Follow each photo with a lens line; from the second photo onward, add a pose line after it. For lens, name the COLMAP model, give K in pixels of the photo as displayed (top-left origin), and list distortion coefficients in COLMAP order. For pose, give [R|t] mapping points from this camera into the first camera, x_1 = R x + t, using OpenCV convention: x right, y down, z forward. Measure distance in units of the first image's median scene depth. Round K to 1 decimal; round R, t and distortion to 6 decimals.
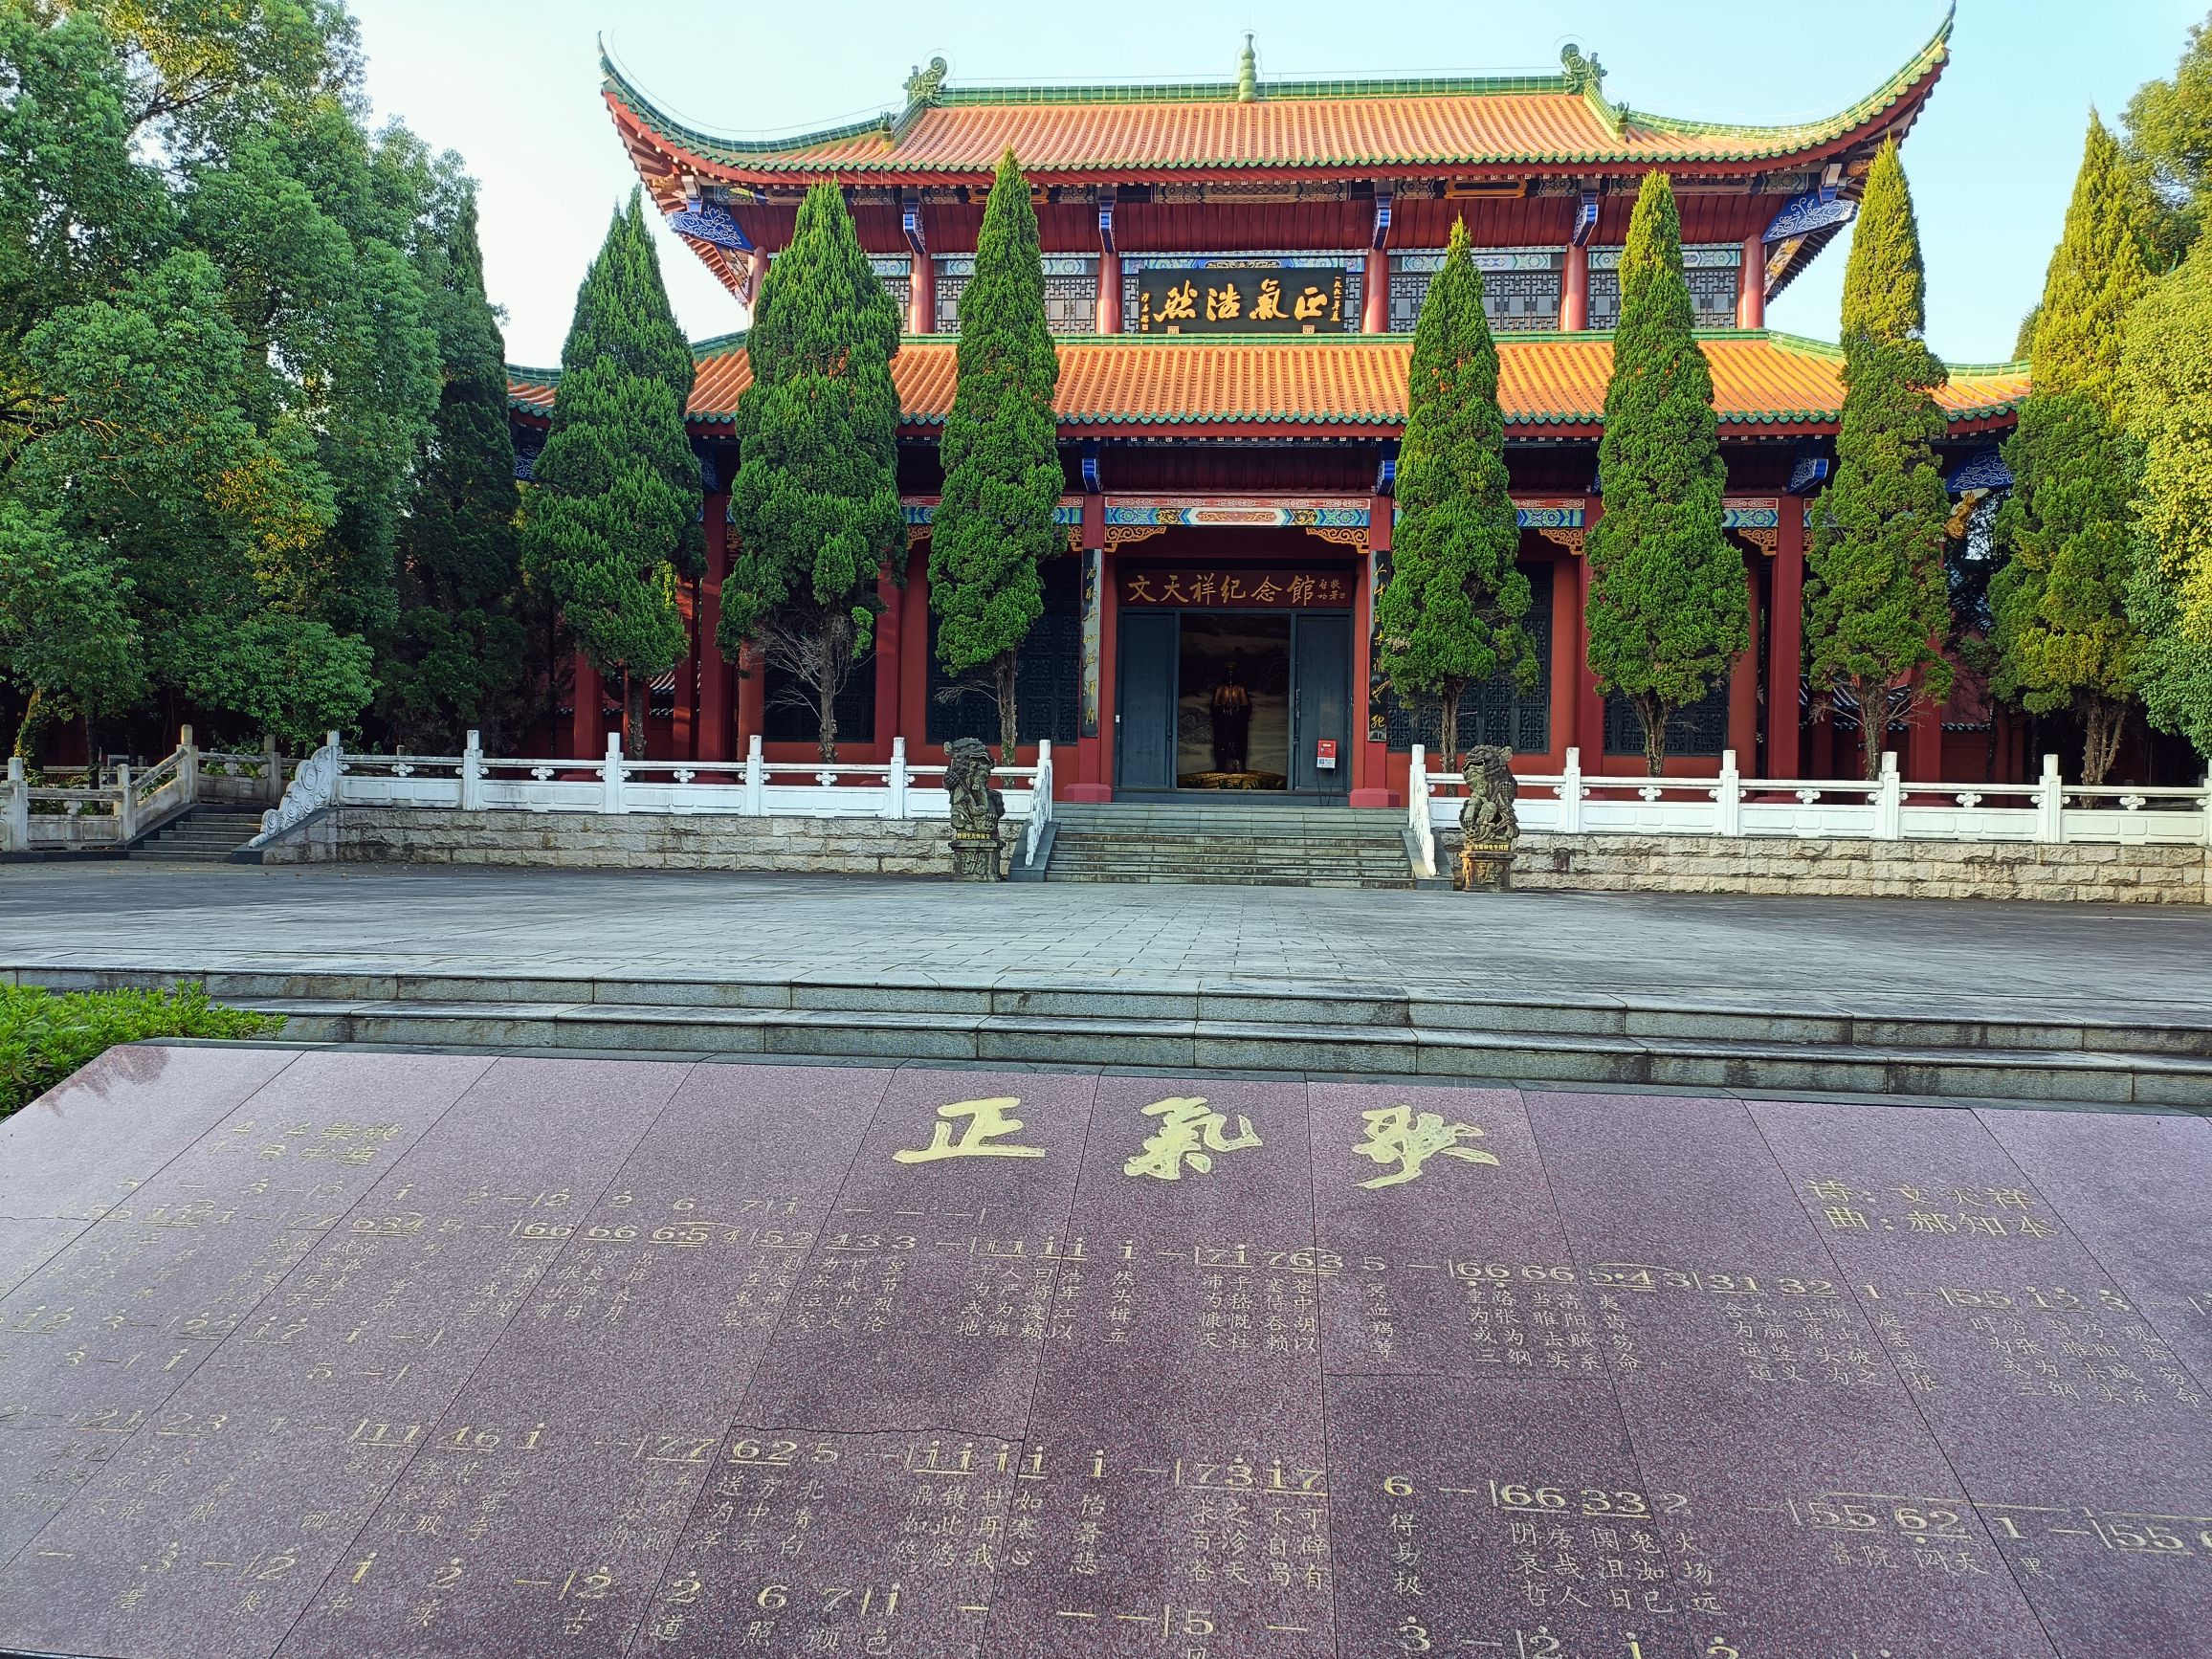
lens RADIAL K [[1483.3, 0, 1106.0], [0, 1483.3, 829.5], [0, 0, 1]] dist [0.000354, 0.000160]
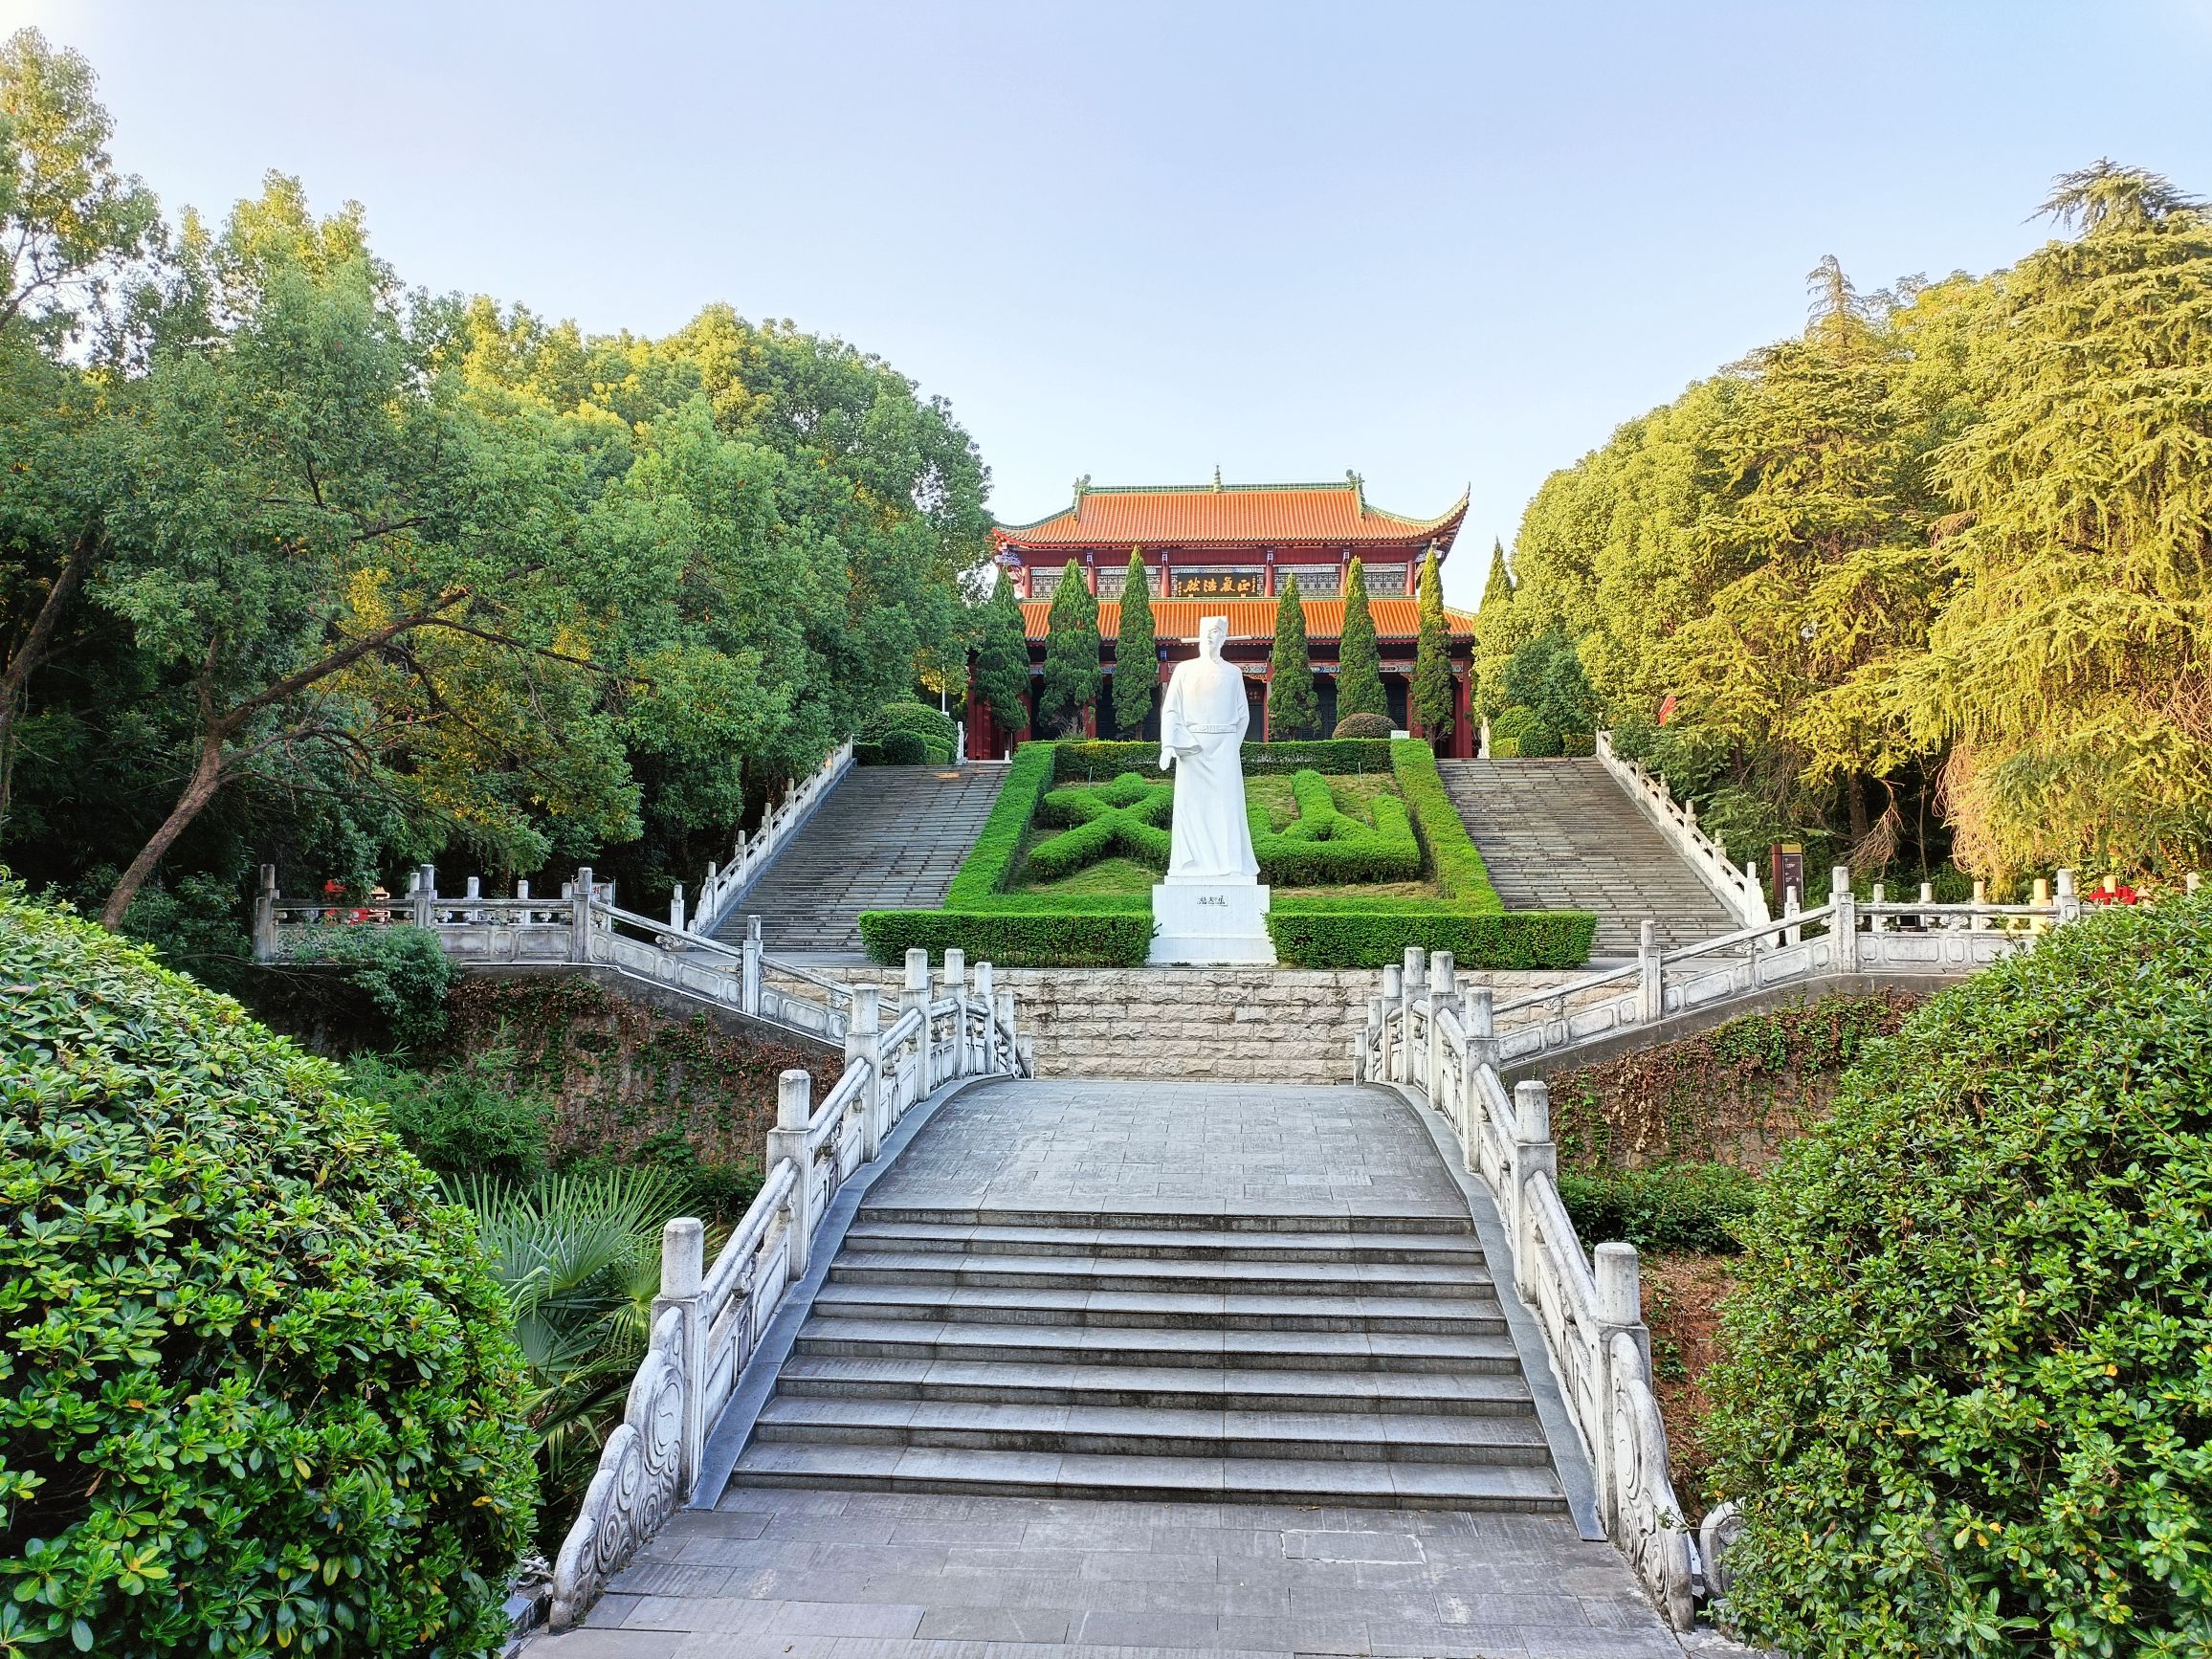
lens RADIAL K [[1483.3, 0, 1106.0], [0, 1483.3, 829.5], [0, 0, 1]] dist [0.000354, 0.000160]
pose [[0.999699, -0.015005, 0.019392, -0.159047], [0.016131, 0.998112, -0.059269, 0.219351], [-0.018466, 0.059564, 0.998054, -1.552869]]
